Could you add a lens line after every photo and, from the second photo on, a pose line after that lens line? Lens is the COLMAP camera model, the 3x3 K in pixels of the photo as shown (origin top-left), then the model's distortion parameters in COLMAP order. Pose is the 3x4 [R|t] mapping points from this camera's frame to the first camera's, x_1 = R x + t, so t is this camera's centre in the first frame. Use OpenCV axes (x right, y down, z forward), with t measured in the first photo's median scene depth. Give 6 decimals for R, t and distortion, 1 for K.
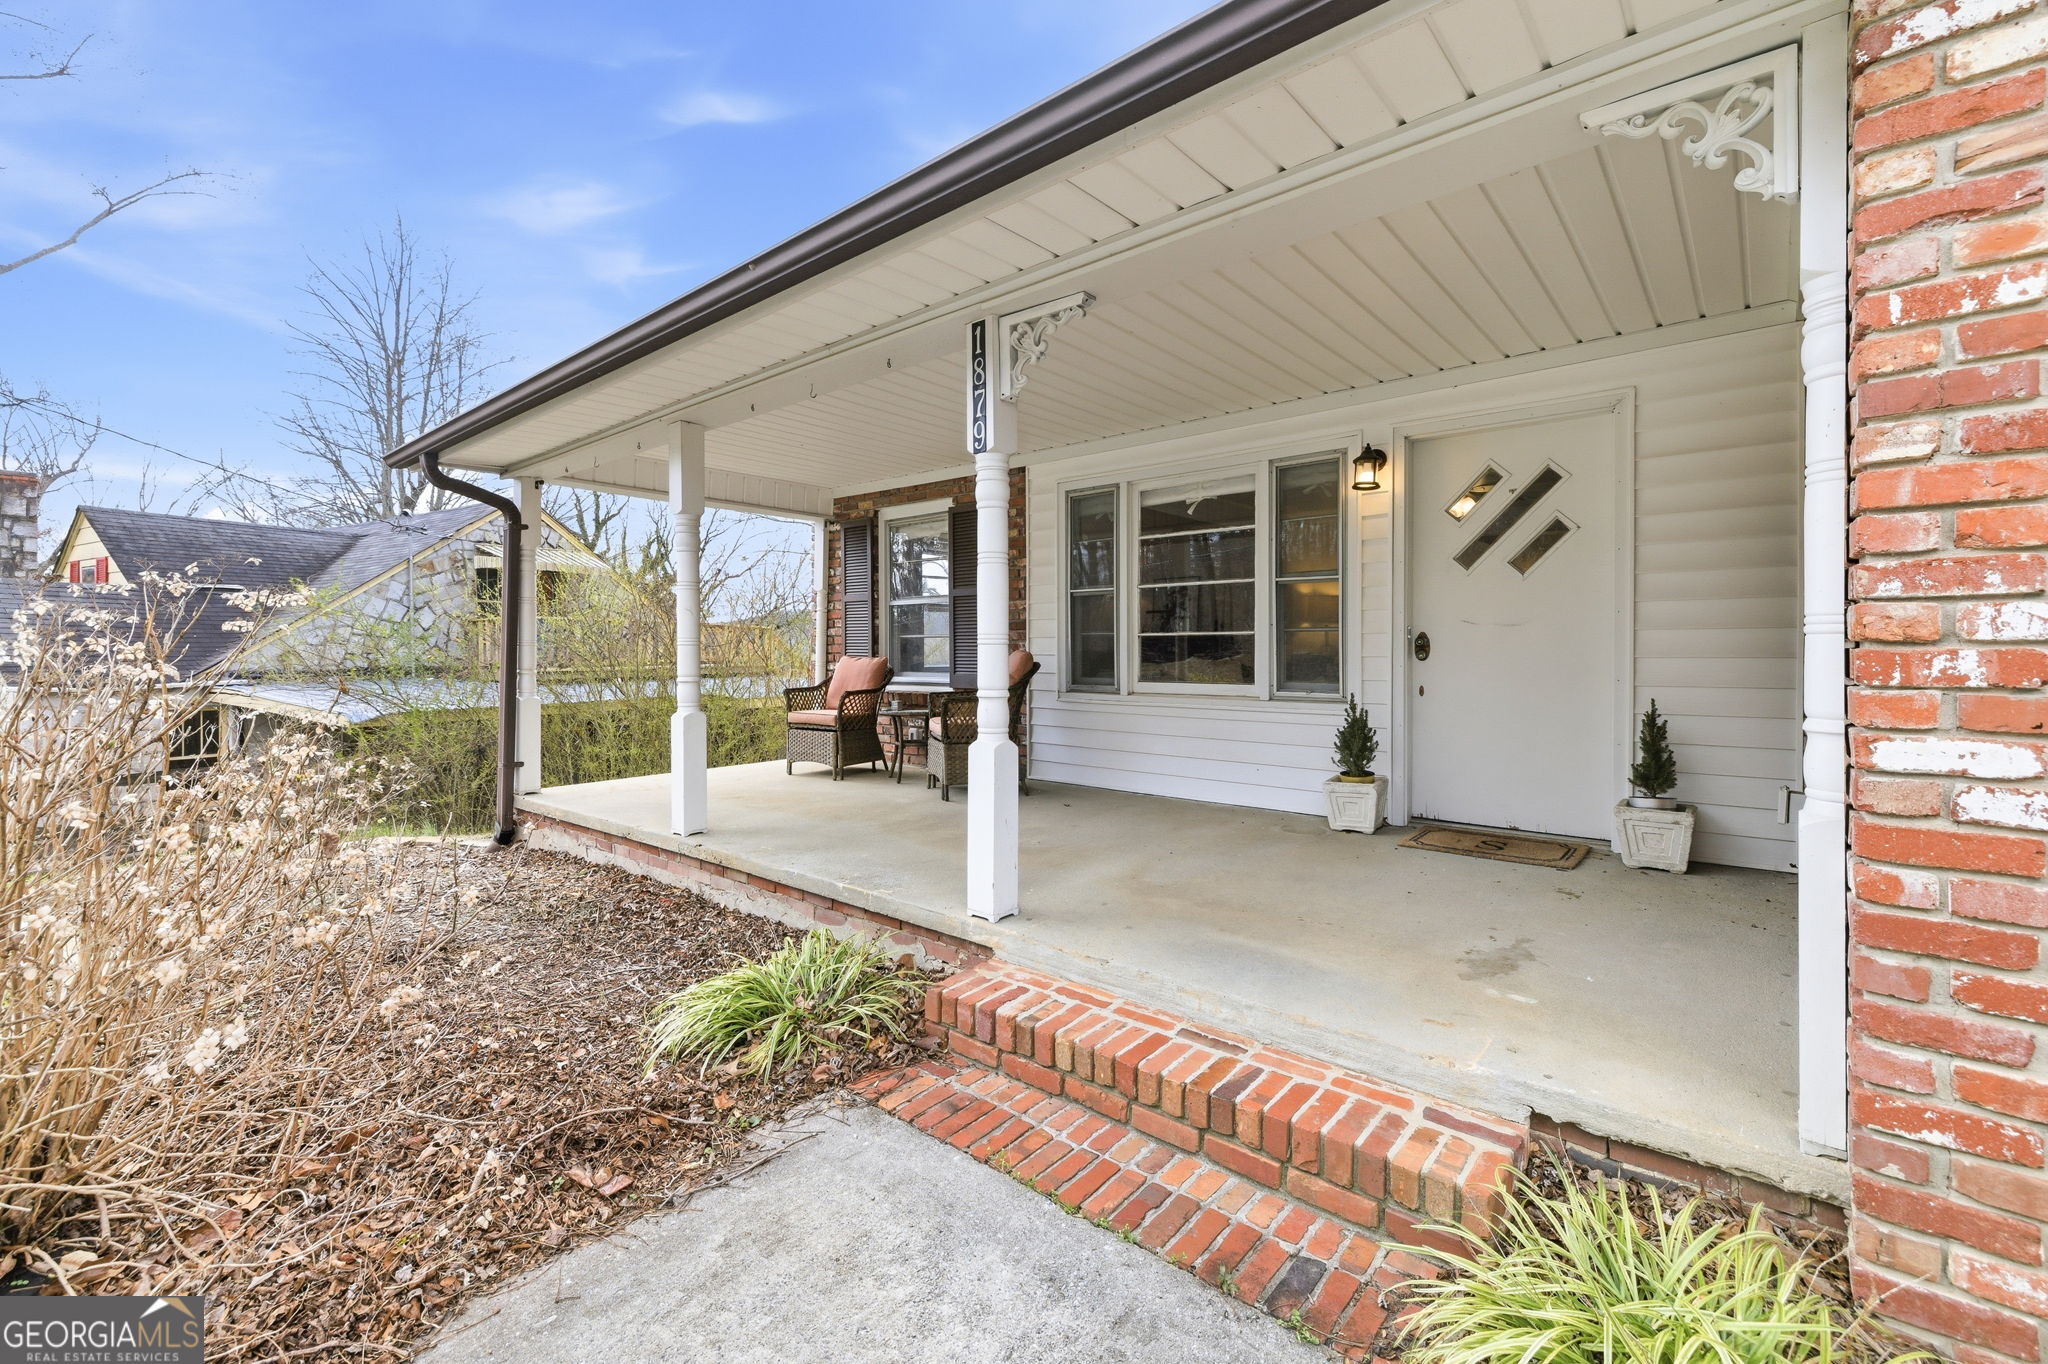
lens RADIAL K [[858.2, 0, 1018.1], [0, 858.2, 663.4], [0, 0, 1]] dist [-0.002968, -0.000221]
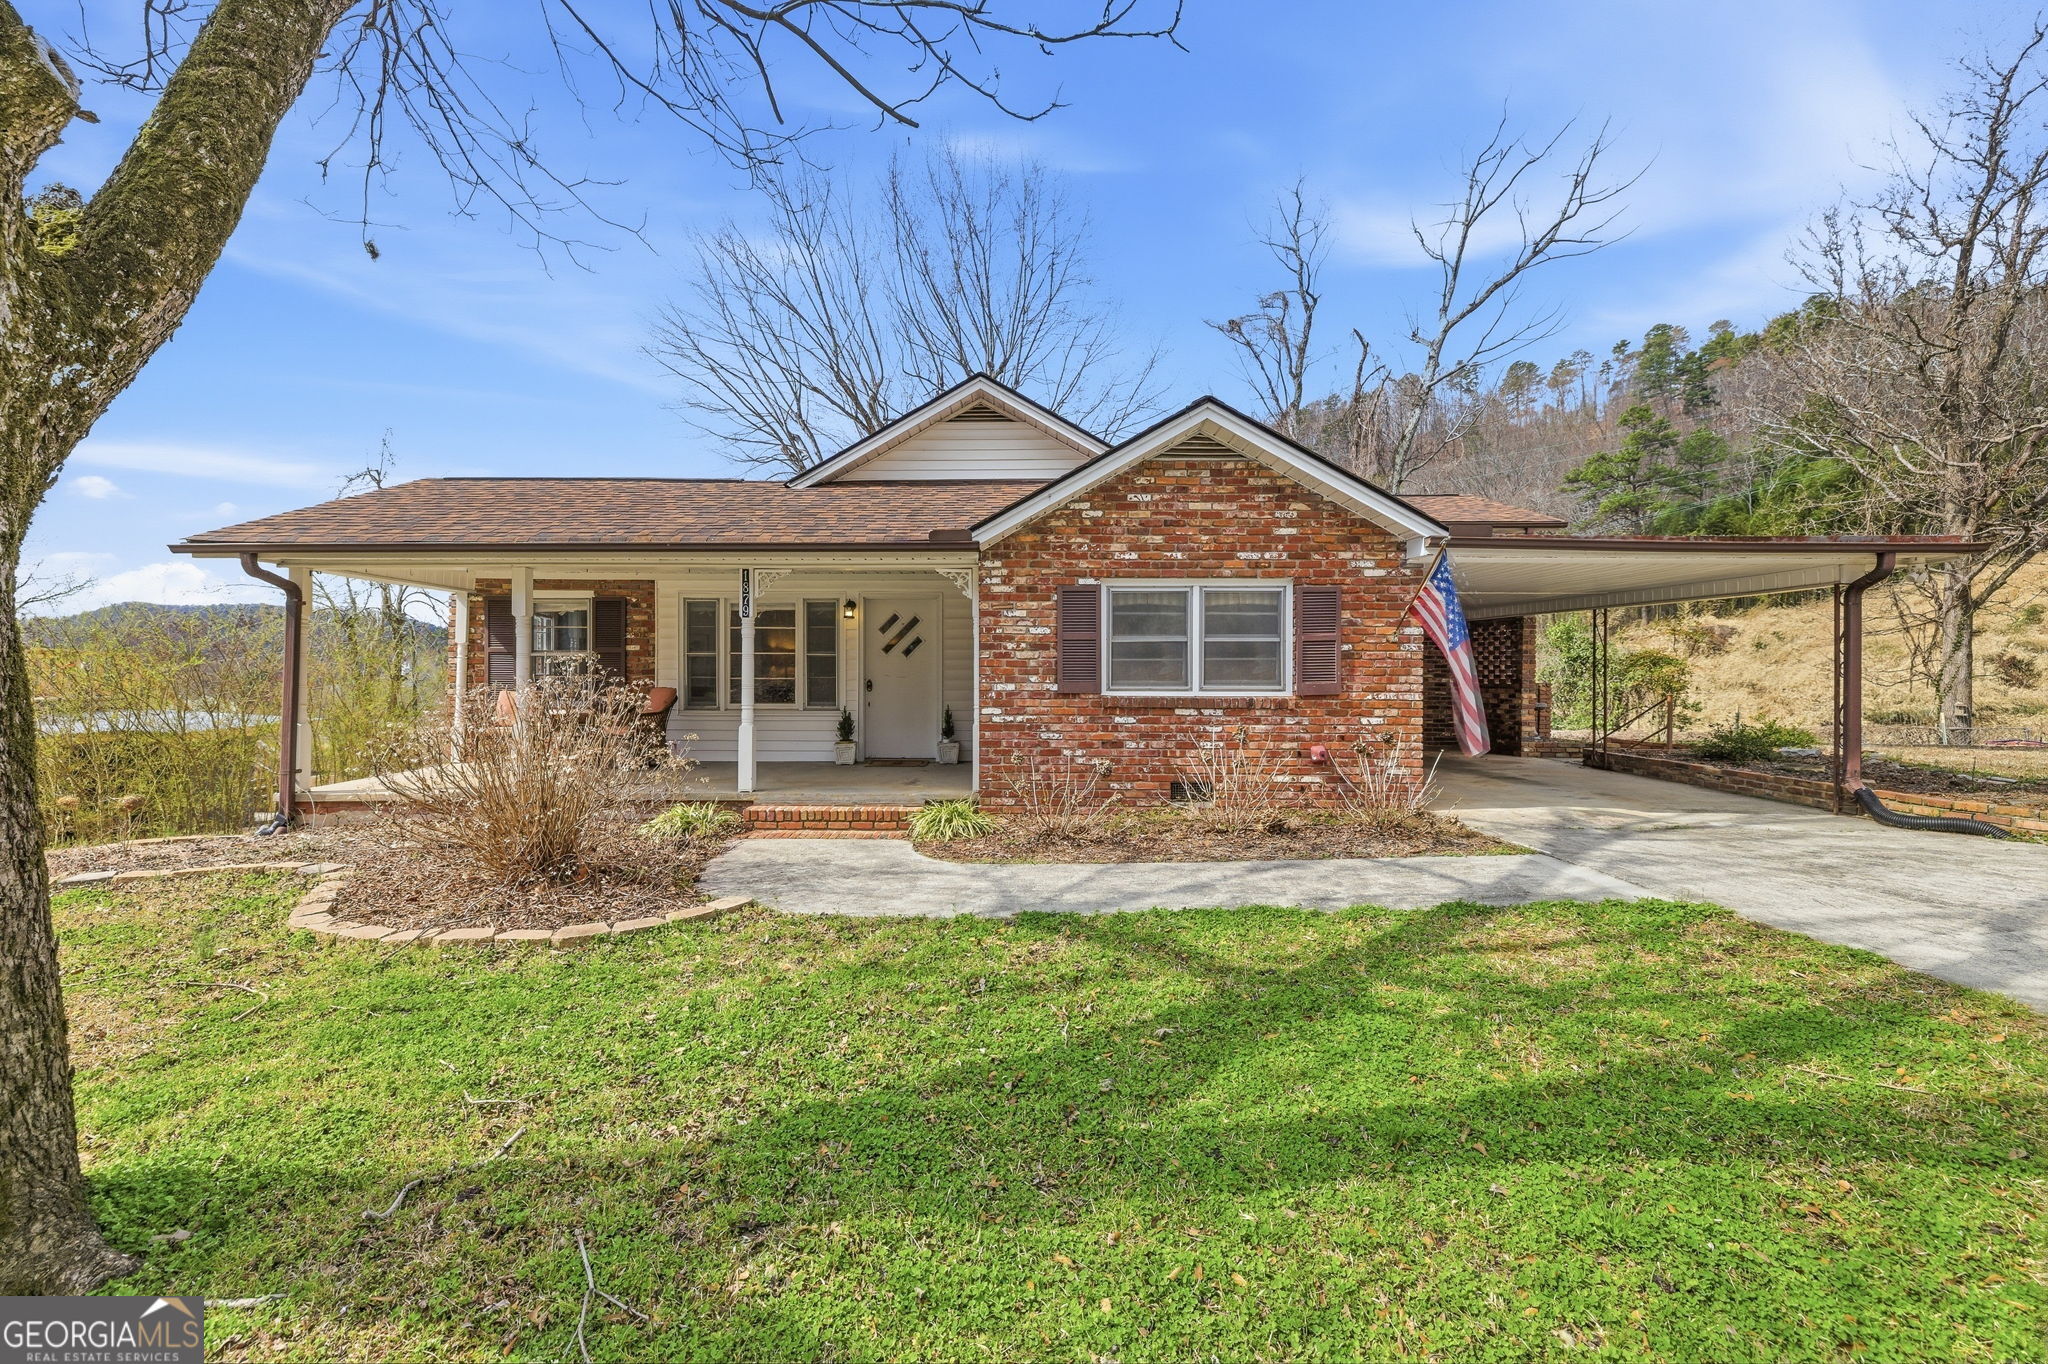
lens RADIAL K [[858.2, 0, 1024.3], [0, 858.2, 670.0], [0, 0, 1]] dist [-0.002968, -0.000221]
pose [[0.744304, 0.007033, 0.667804, -0.834448], [0.006344, 0.999825, -0.017600, -0.019745], [-0.667811, 0.017336, 0.744129, -1.107120]]
